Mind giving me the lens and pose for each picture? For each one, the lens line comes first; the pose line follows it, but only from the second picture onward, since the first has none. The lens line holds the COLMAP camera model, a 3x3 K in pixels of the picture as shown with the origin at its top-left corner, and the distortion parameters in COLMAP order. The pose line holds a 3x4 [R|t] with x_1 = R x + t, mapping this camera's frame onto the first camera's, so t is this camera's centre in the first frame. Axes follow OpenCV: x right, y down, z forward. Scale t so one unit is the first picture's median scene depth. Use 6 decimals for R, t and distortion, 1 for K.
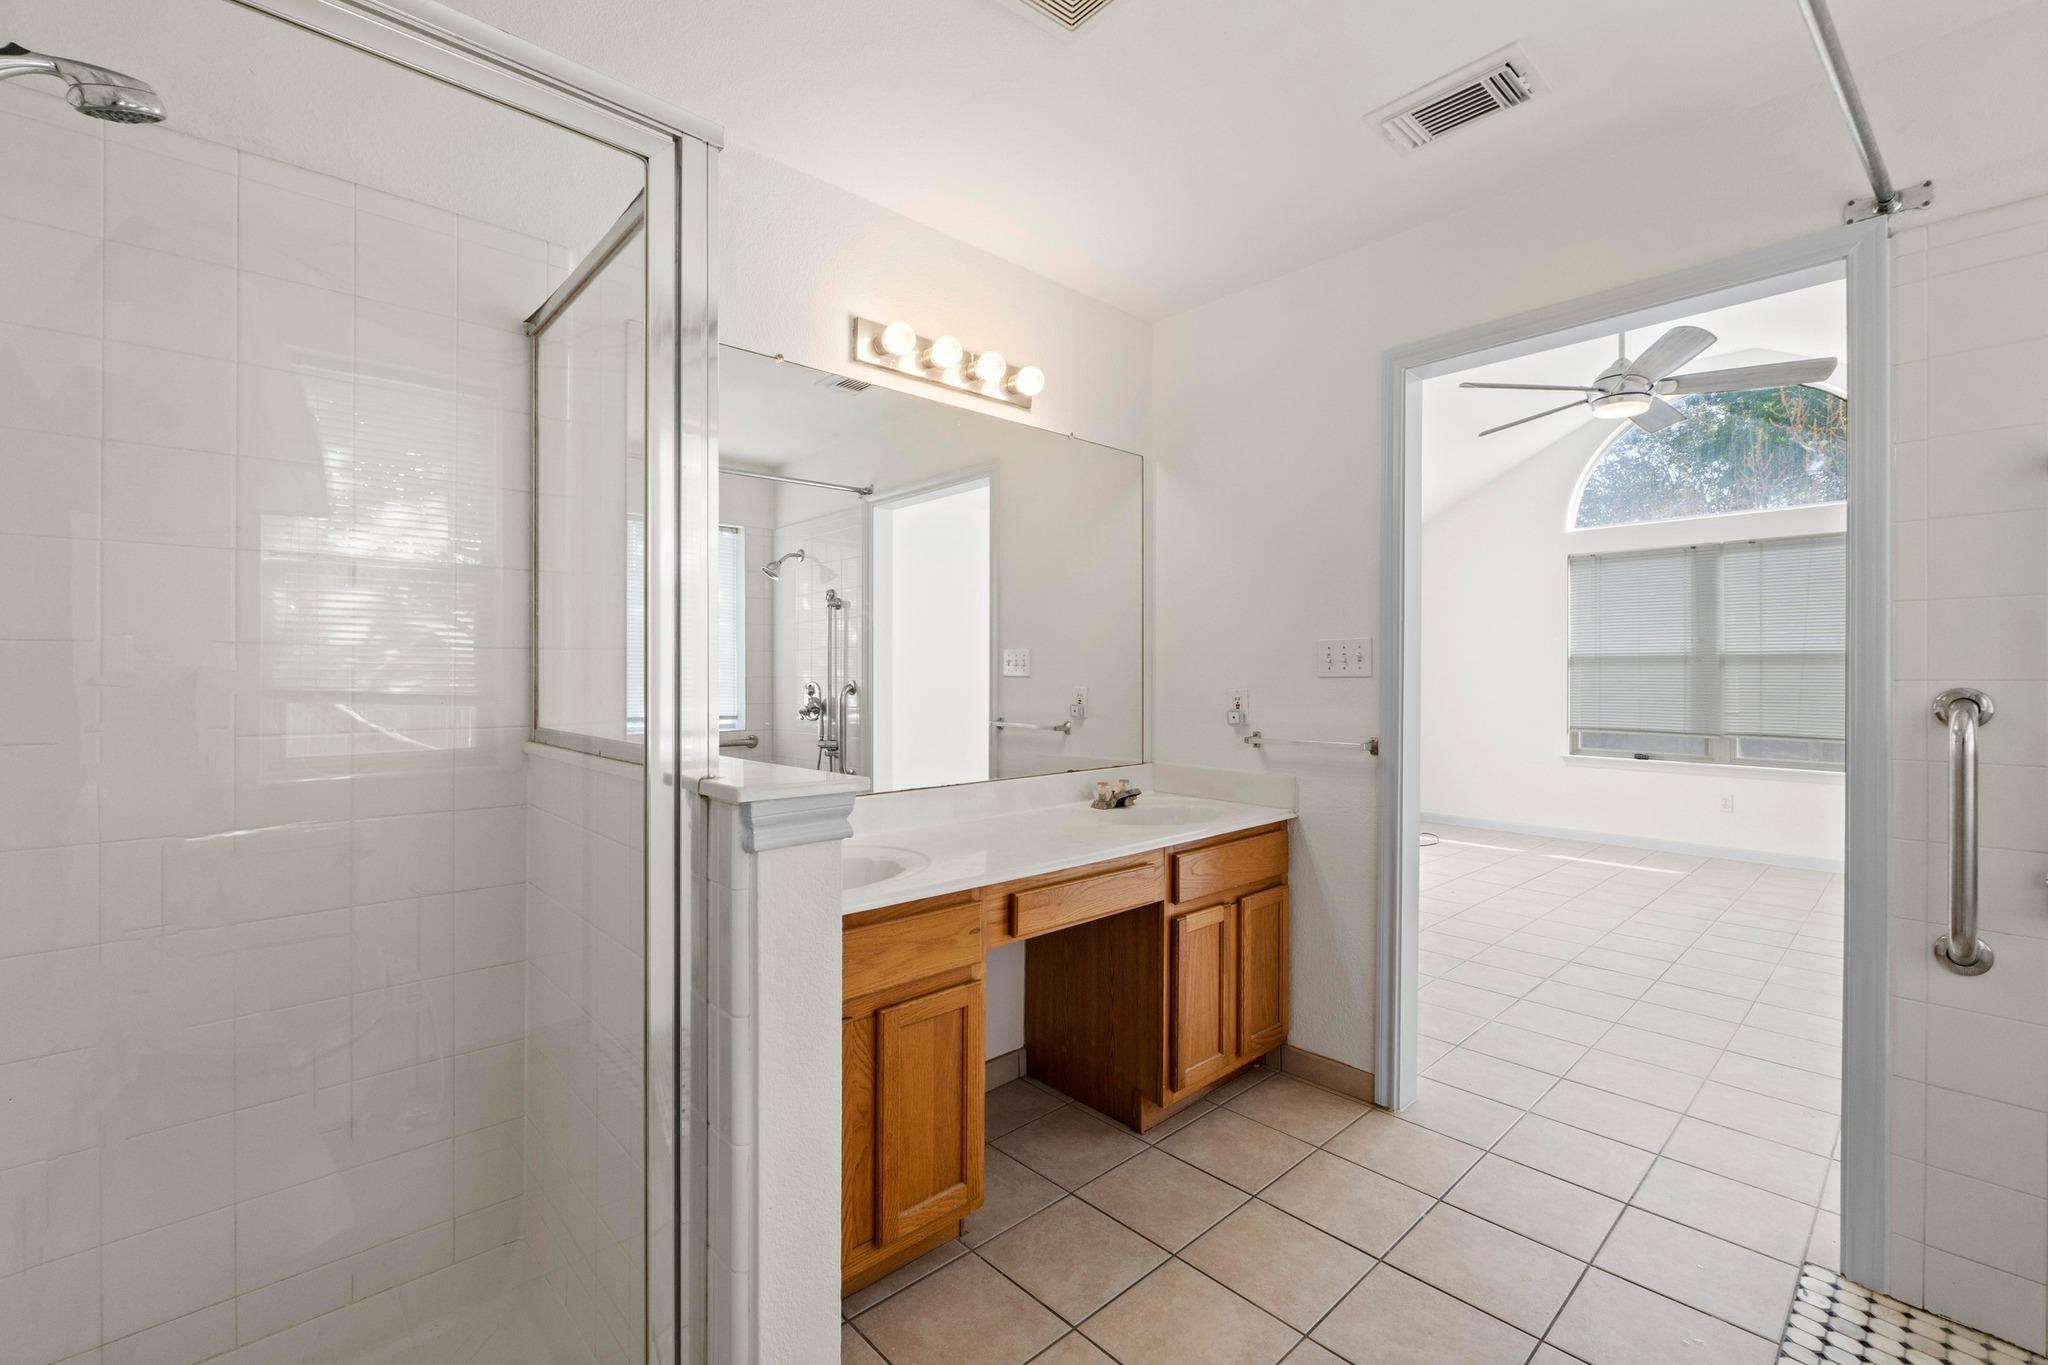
lens RADIAL K [[878.0, 0, 1022.6], [0, 878.0, 680.3], [0, 0, 1]] dist [-0.012963, 0.002252]
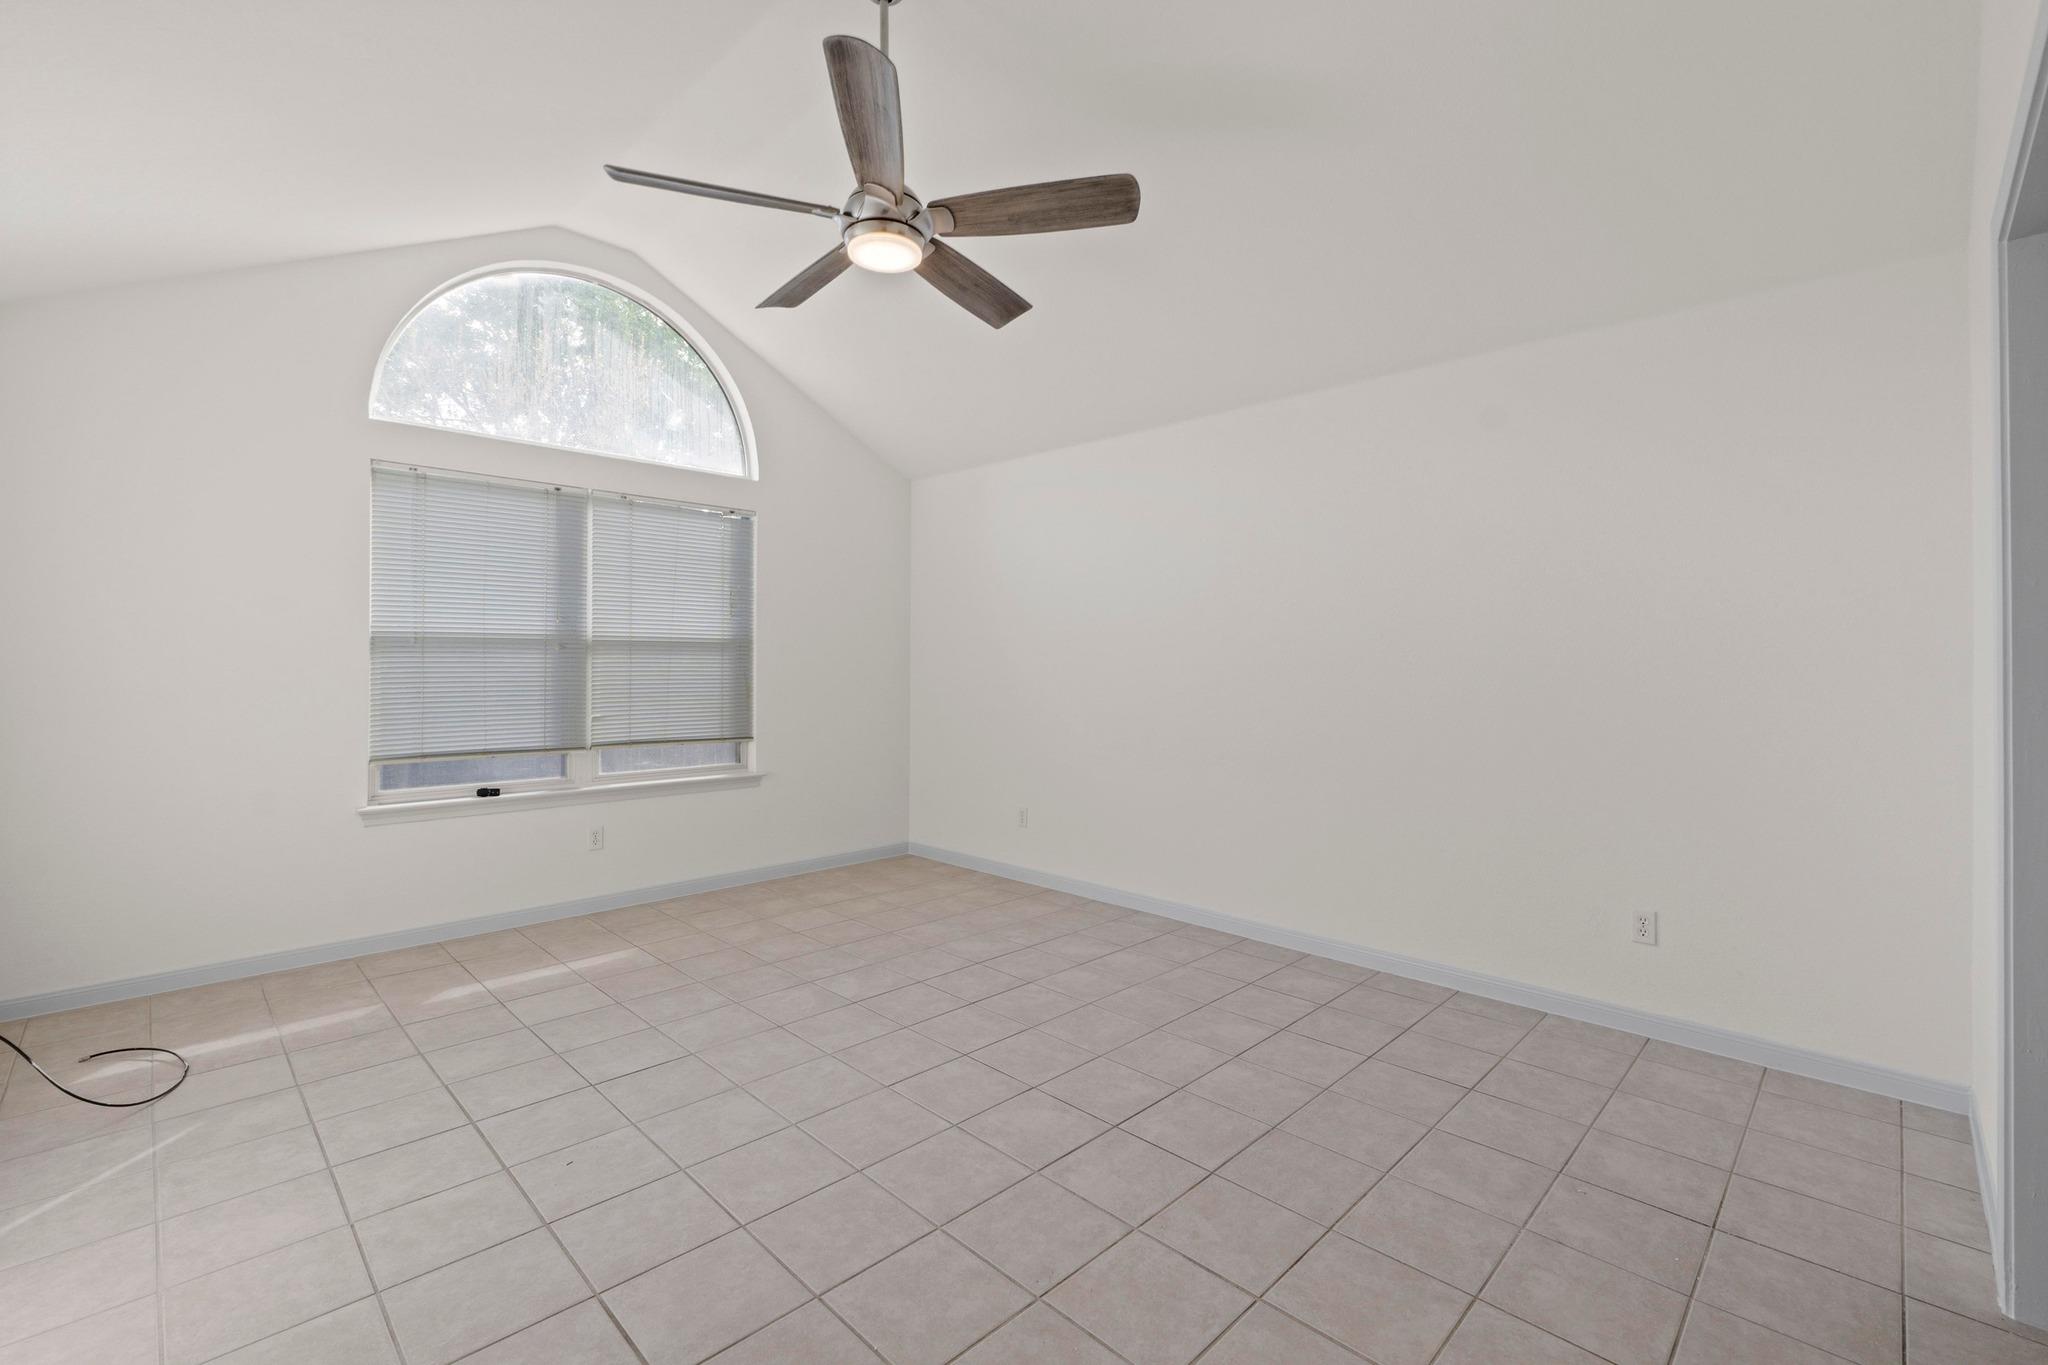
lens RADIAL K [[878.0, 0, 1033.3], [0, 878.0, 667.7], [0, 0, 1]] dist [-0.012963, 0.002252]
pose [[-0.070995, -0.010949, 0.997417, 0.033340], [-0.002461, 0.999939, 0.010801, -0.013003], [-0.997474, -0.001688, -0.071017, 0.663618]]
